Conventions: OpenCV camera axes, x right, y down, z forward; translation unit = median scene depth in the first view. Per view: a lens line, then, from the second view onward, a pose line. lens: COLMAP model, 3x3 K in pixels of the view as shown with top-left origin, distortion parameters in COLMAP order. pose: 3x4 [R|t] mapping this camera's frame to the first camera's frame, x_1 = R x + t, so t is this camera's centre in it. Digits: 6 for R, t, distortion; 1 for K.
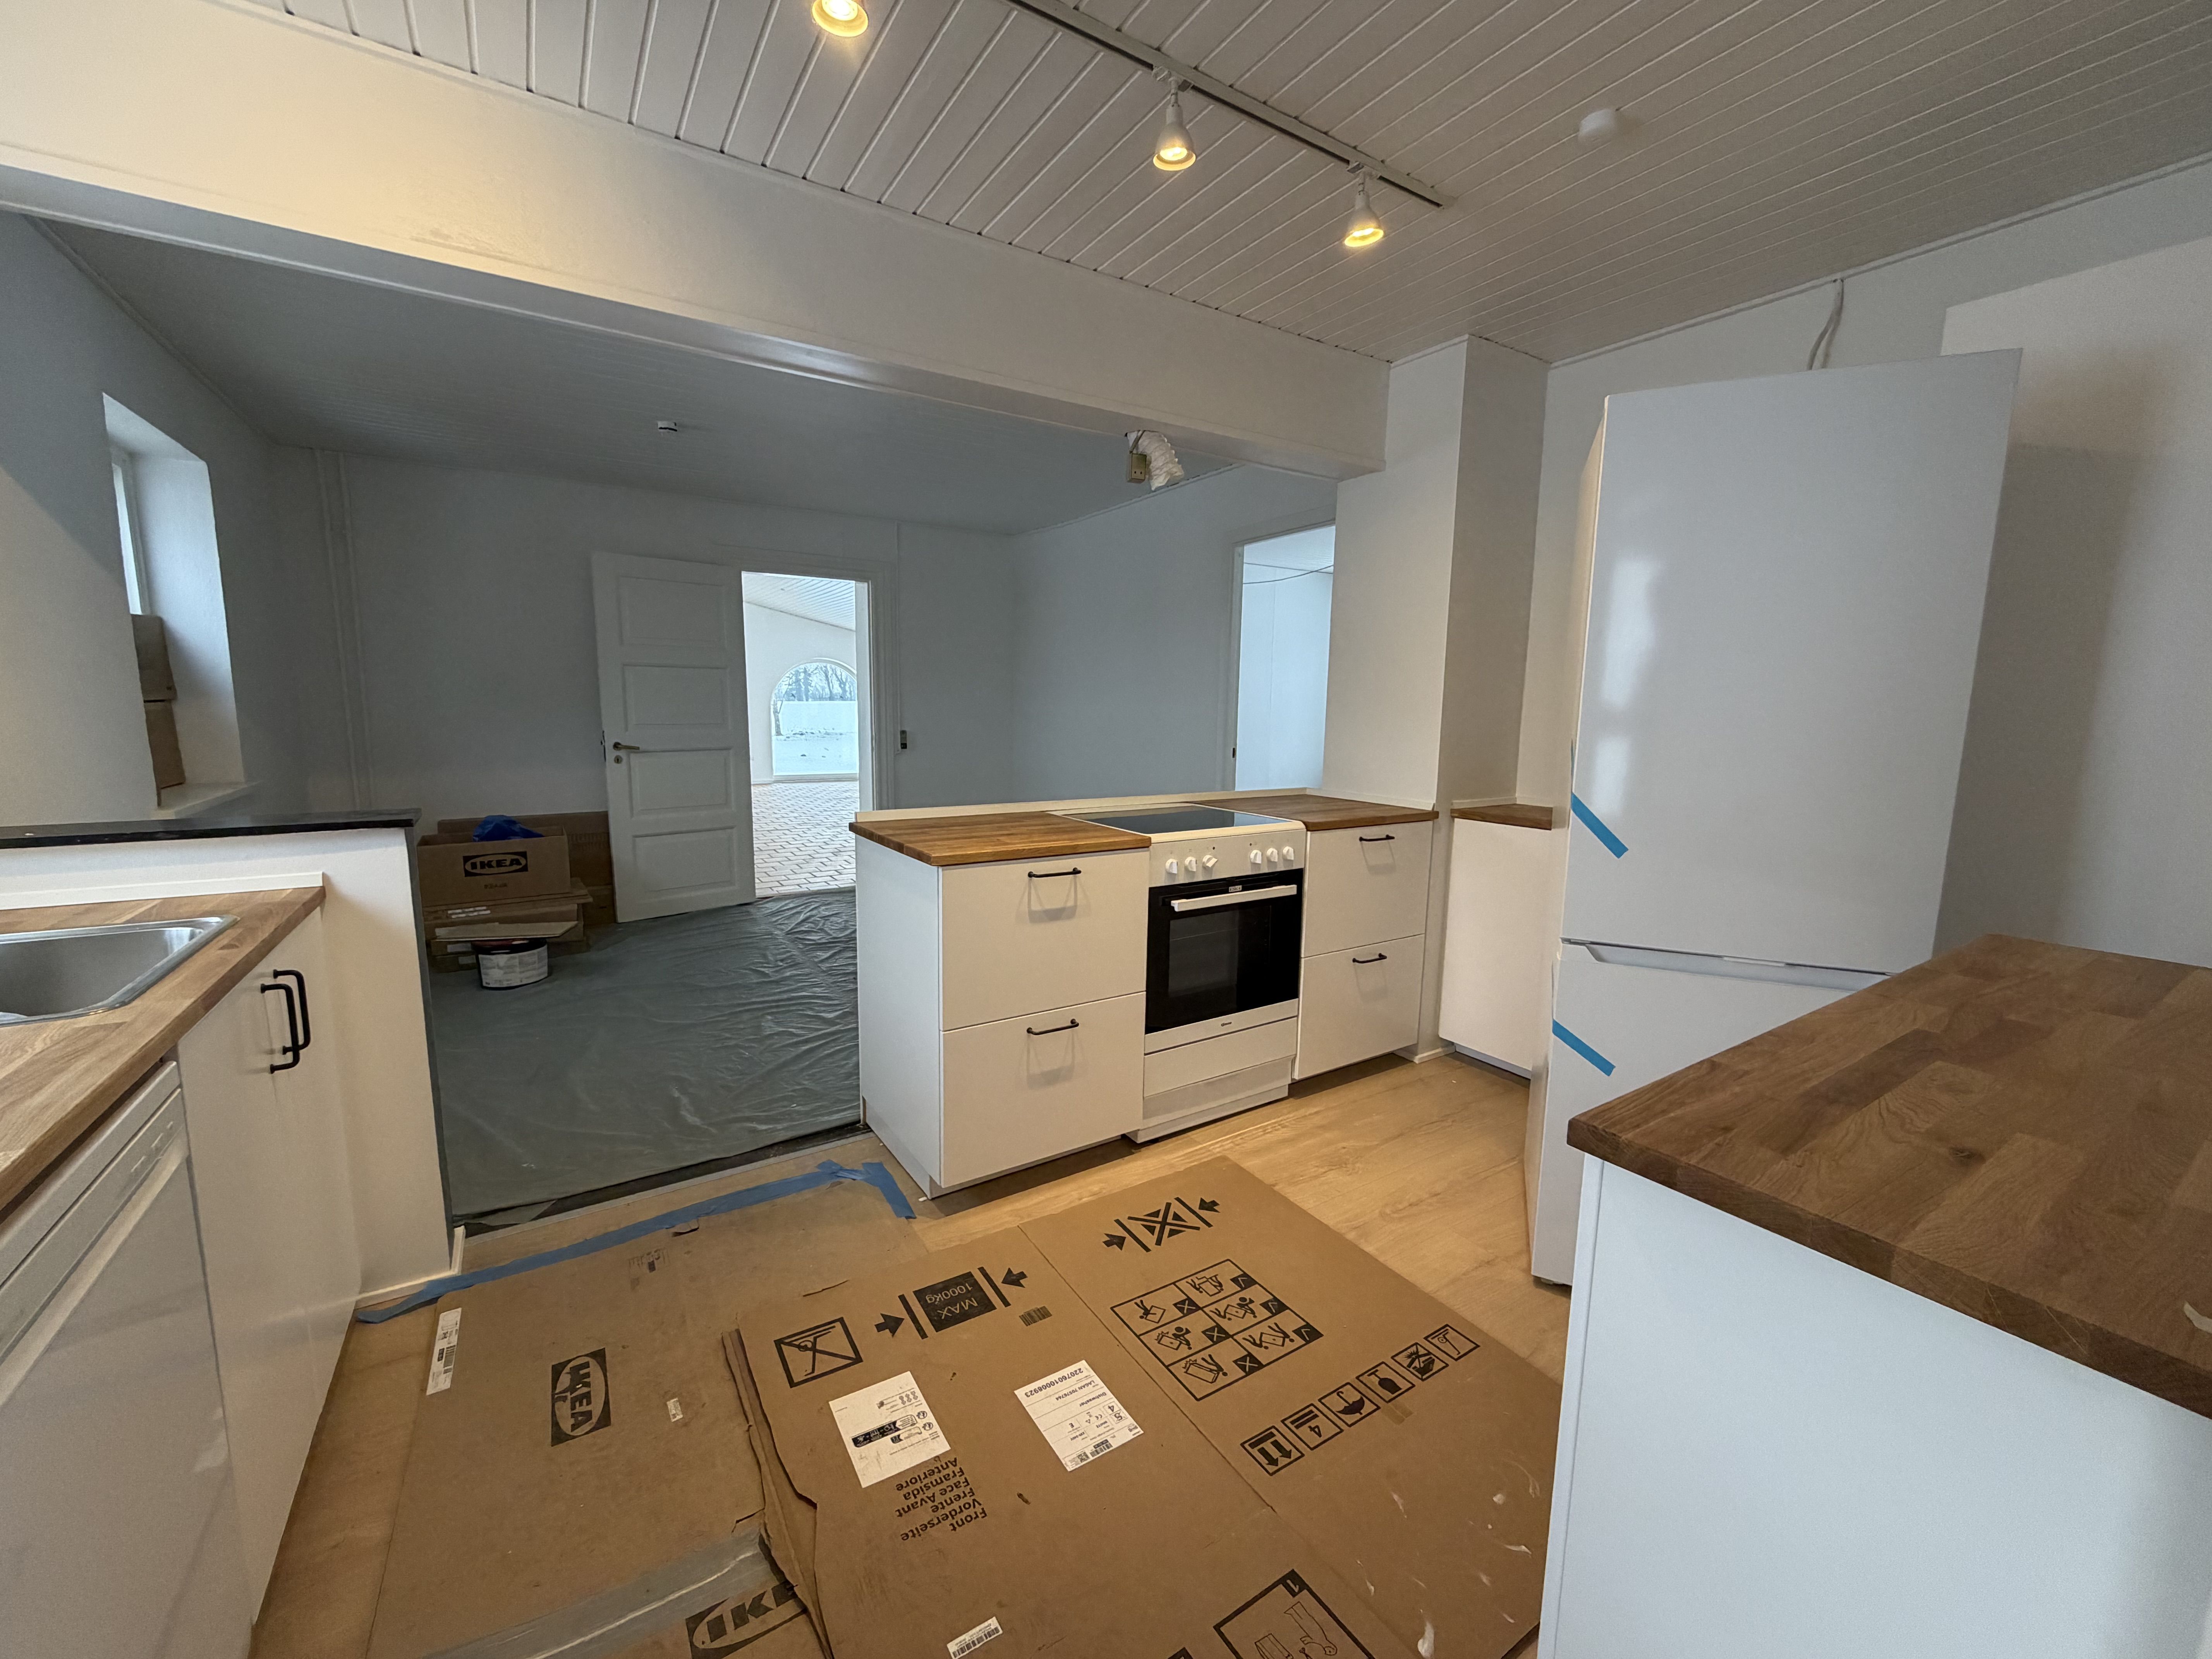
lens RADIAL K [[879.6, 0, 1095.7], [0, 879.6, 830.2], [0, 0, 1]] dist [-0.003155, 0.000736]
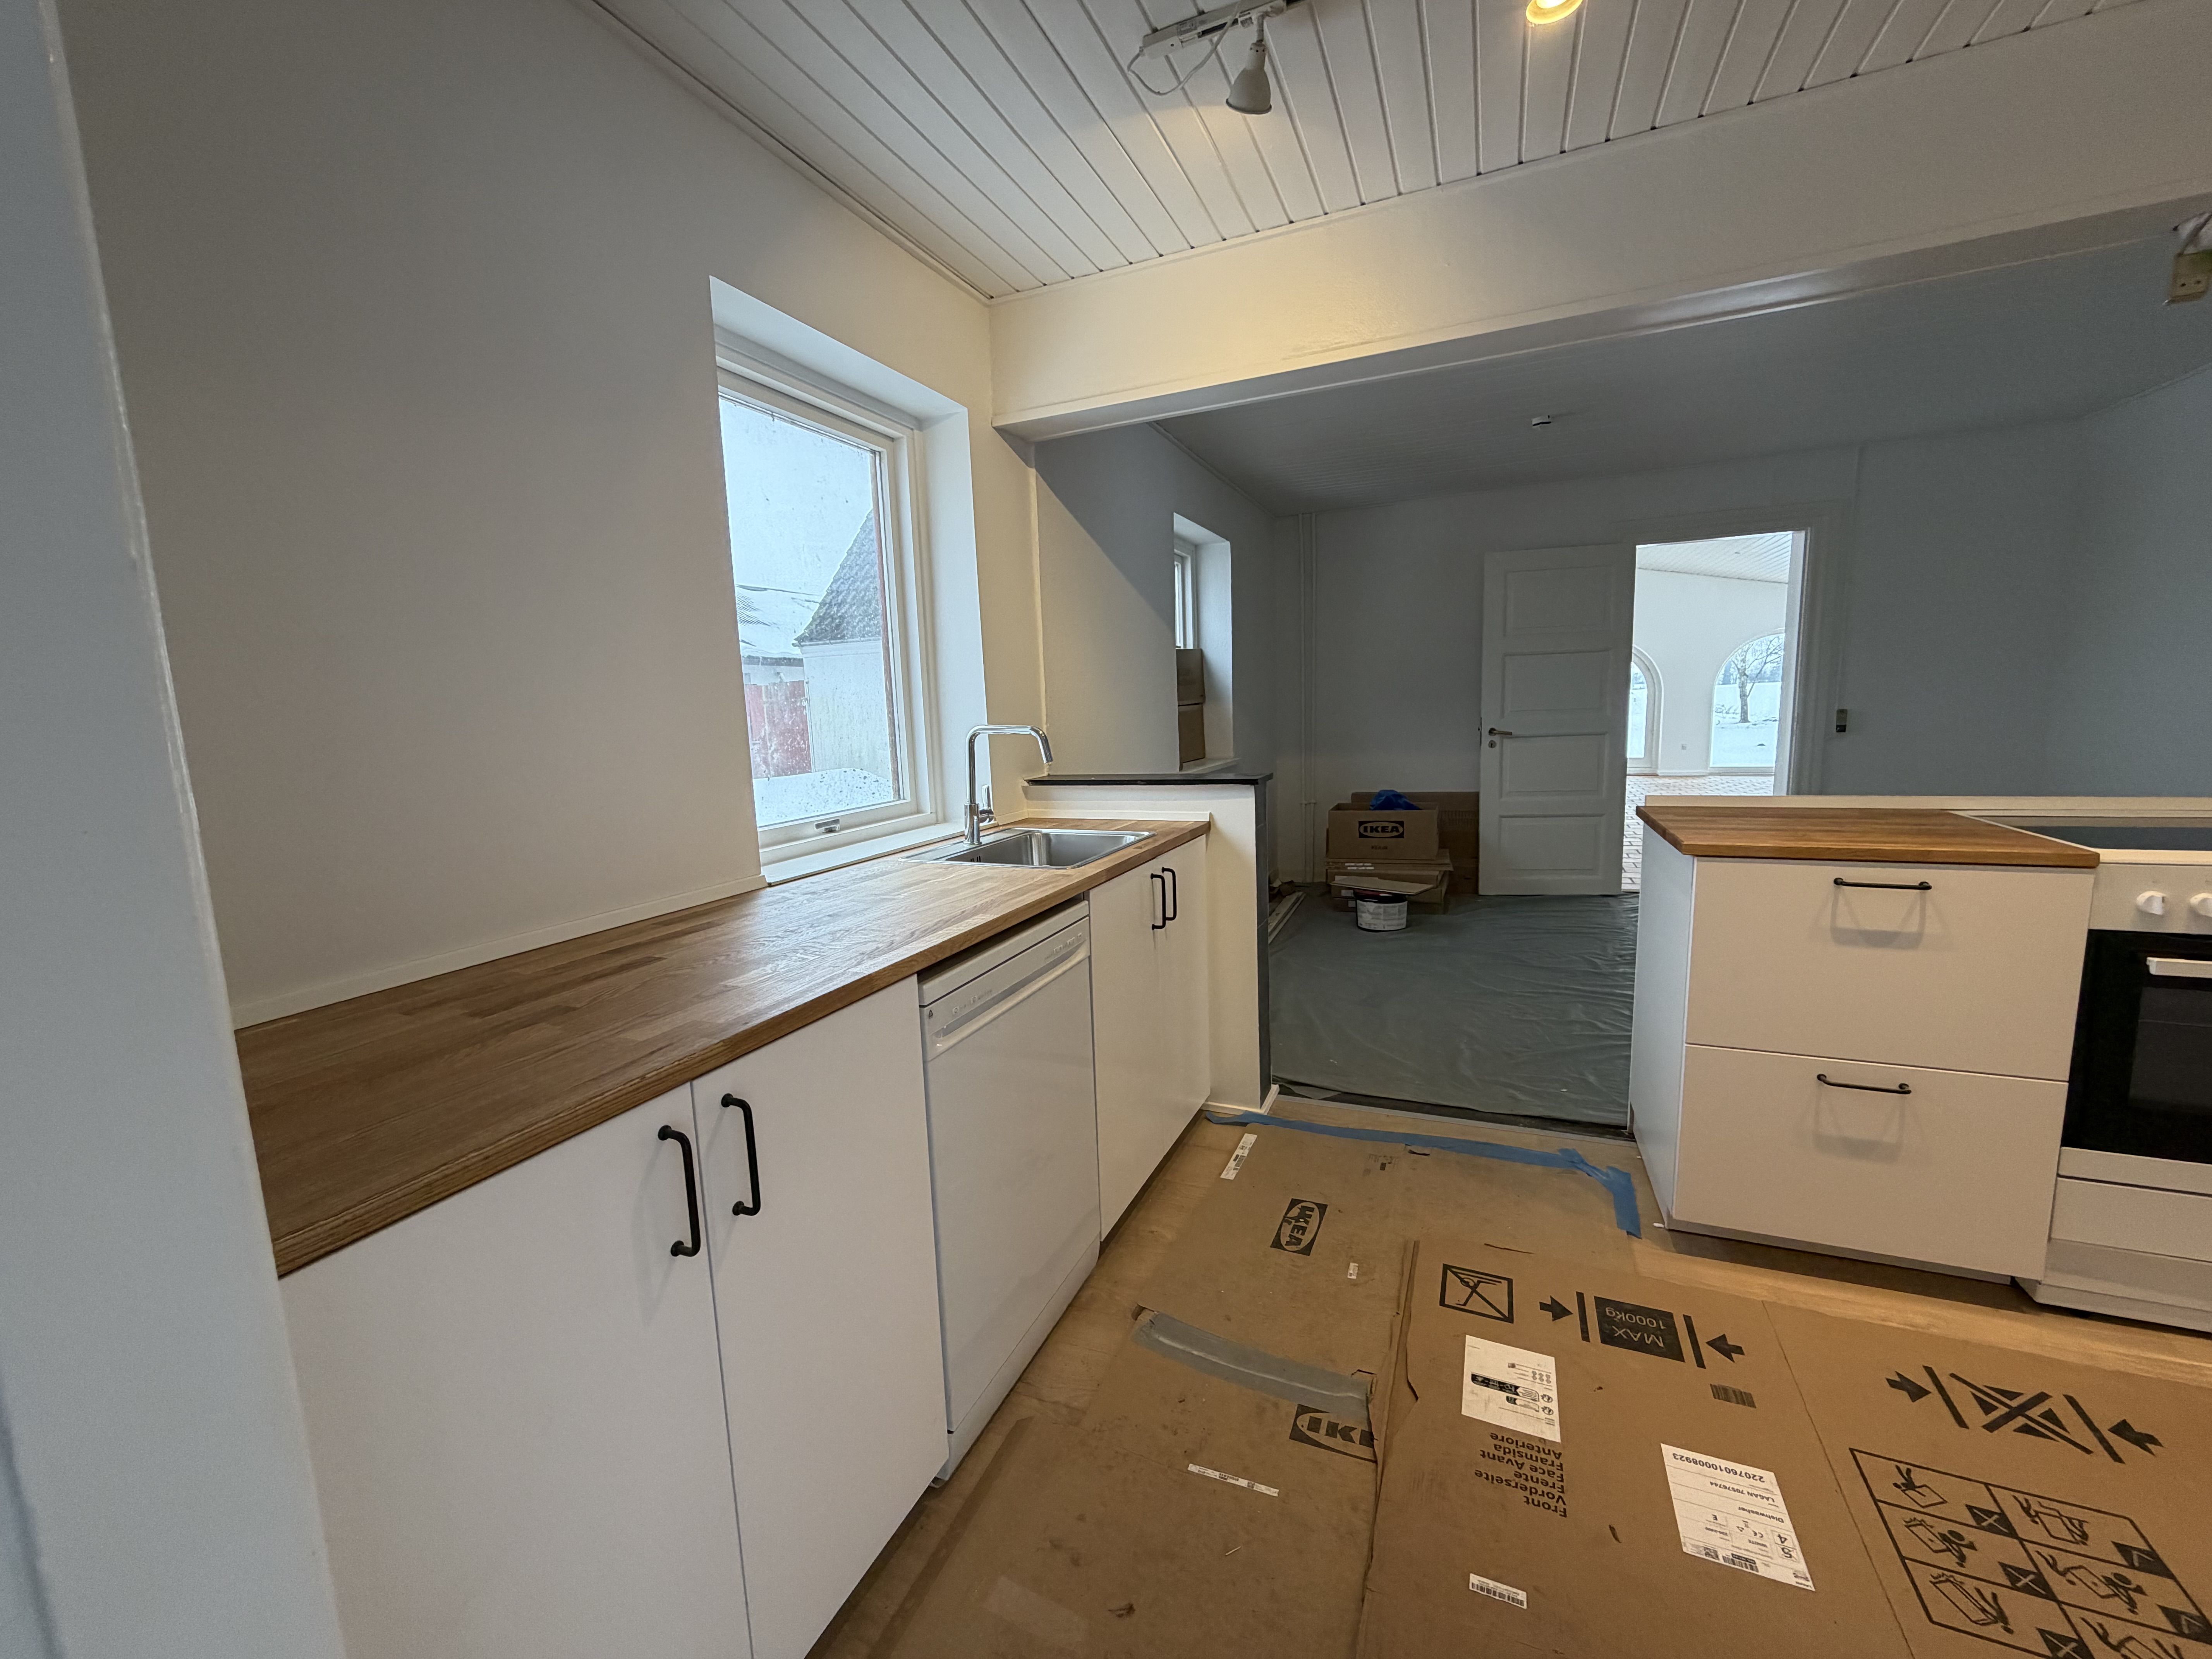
lens RADIAL K [[879.6, 0, 1105.2], [0, 879.6, 830.8], [0, 0, 1]] dist [-0.003155, 0.000736]
pose [[0.554787, 0.082210, -0.827921, 0.205490], [-0.073082, 0.996075, 0.049936, 0.013752], [0.828777, 0.032803, 0.558617, 0.013732]]
